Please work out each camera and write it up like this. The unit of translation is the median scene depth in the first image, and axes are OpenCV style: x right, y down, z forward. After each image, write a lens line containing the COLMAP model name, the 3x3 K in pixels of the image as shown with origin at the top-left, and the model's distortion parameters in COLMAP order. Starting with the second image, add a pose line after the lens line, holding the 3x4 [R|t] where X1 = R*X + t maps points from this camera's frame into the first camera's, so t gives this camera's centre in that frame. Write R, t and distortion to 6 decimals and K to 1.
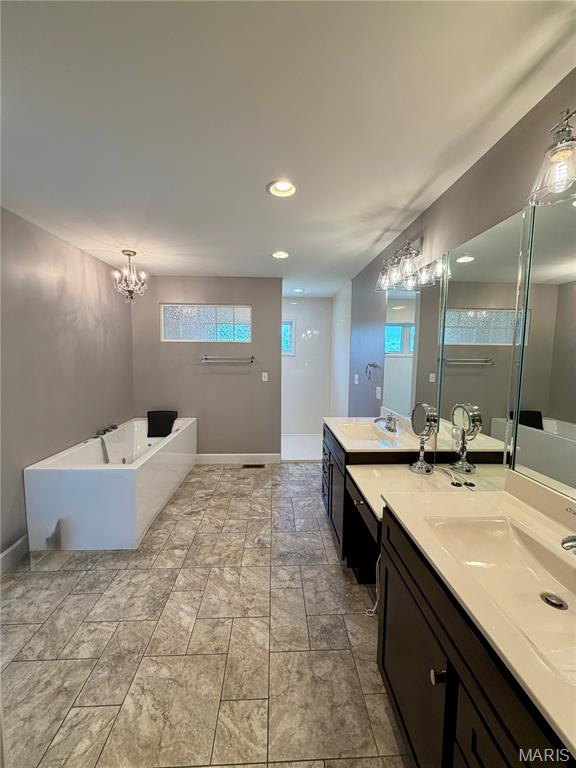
lens RADIAL K [[306.6, 0, 287.5], [0, 306.6, 382.7], [0, 0, 1]] dist [-0.002406, -0.000414]
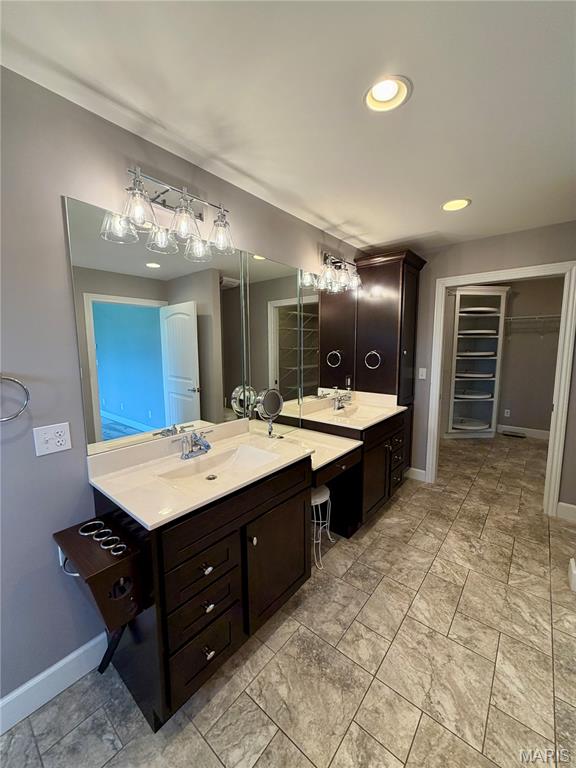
lens RADIAL K [[306.6, 0, 285.7], [0, 306.6, 382.3], [0, 0, 1]] dist [-0.002406, -0.000414]
pose [[-0.738778, -0.084424, 0.668641, -0.336242], [0.063486, 0.978994, 0.193755, -0.163278], [-0.670952, 0.185591, -0.717899, 1.677184]]
